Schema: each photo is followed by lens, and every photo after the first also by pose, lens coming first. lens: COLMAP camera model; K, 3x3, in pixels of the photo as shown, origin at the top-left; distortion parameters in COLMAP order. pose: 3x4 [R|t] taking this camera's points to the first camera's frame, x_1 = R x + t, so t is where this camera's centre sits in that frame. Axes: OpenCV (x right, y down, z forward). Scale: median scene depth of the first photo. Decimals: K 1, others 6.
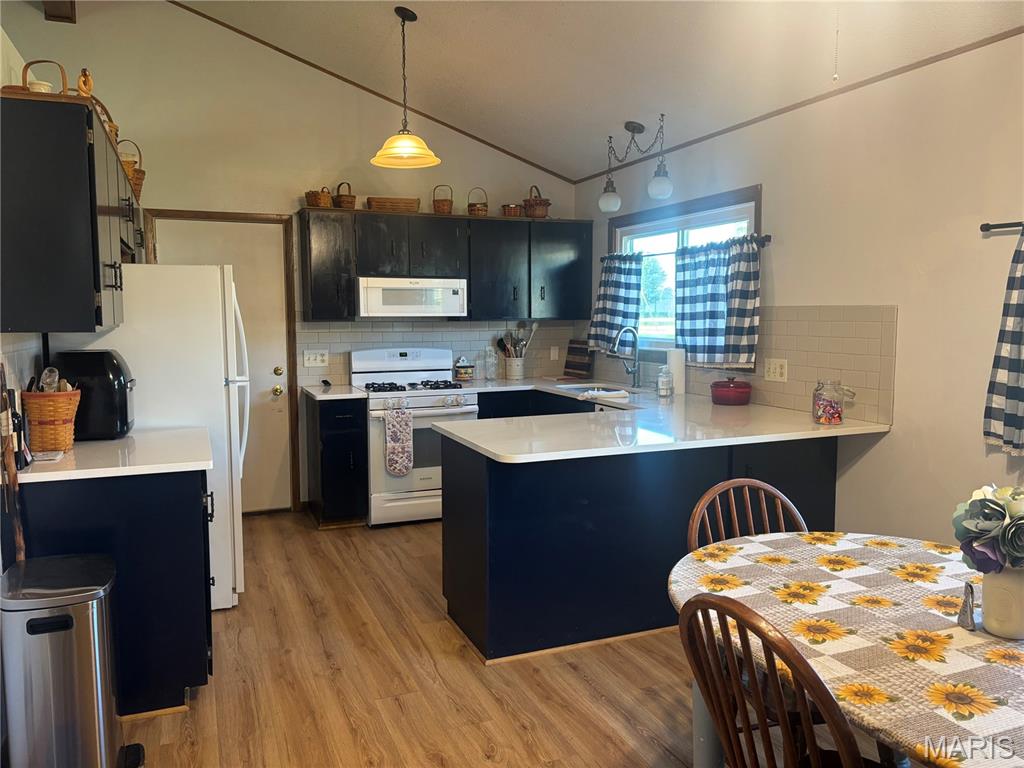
lens RADIAL K [[769.2, 0, 512.0], [0, 769.2, 384.0], [0, 0, 1]] dist [0.004271, 0.047595]
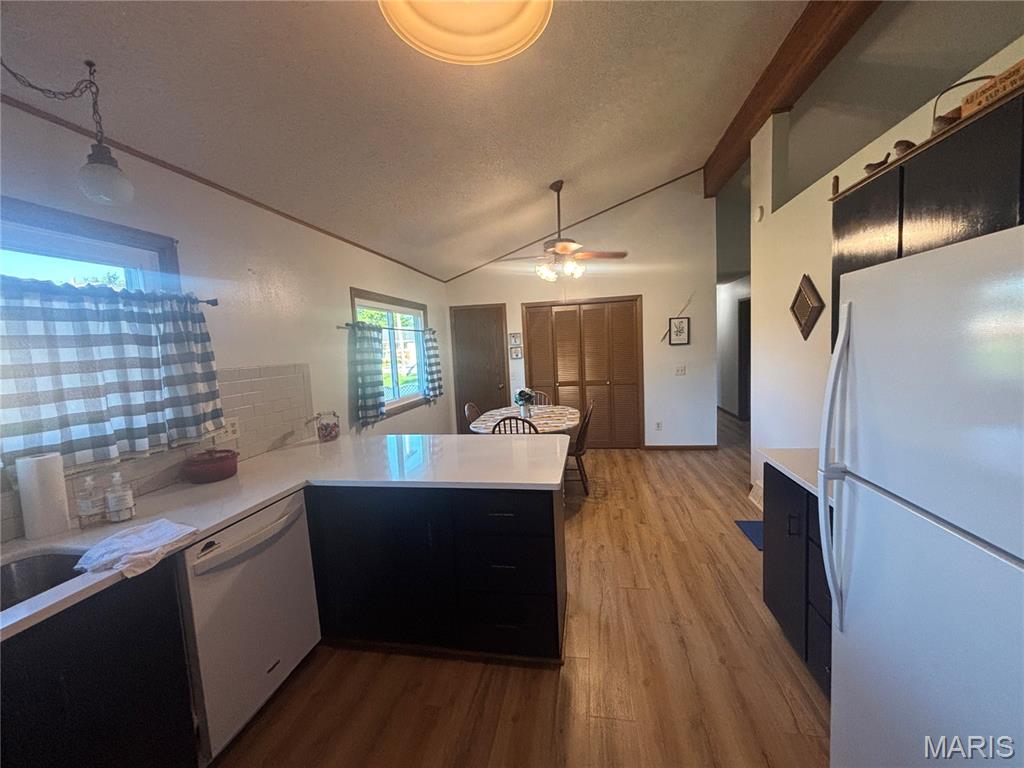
lens RADIAL K [[407.6, 0, 513.7], [0, 407.6, 381.6], [0, 0, 1]] dist [0.013938, -0.000035]
pose [[-0.836376, -0.003982, 0.548141, -0.235529], [0.103061, 0.980998, 0.164381, -0.110391], [-0.538380, 0.193976, -0.820073, 1.017694]]
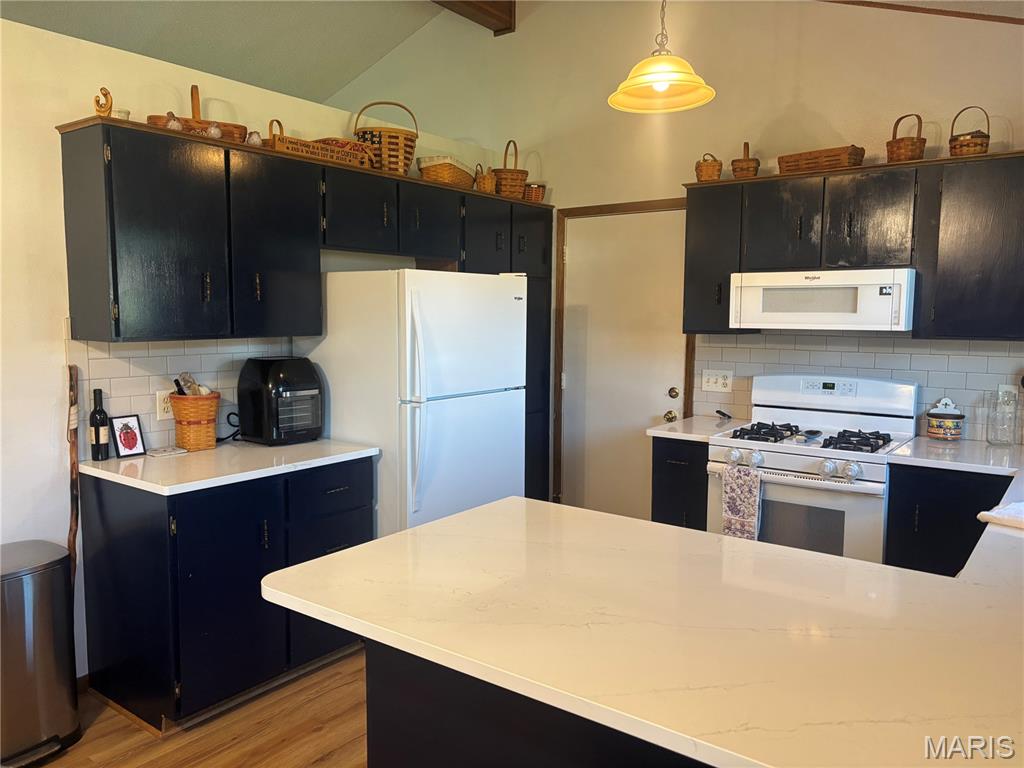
lens RADIAL K [[769.2, 0, 512.0], [0, 769.2, 384.0], [0, 0, 1]] dist [0.004271, 0.047595]
pose [[0.501300, 0.088408, -0.860745, 0.329015], [-0.085022, 0.994986, 0.052679, -0.058181], [0.861086, 0.046774, 0.506303, 0.481378]]
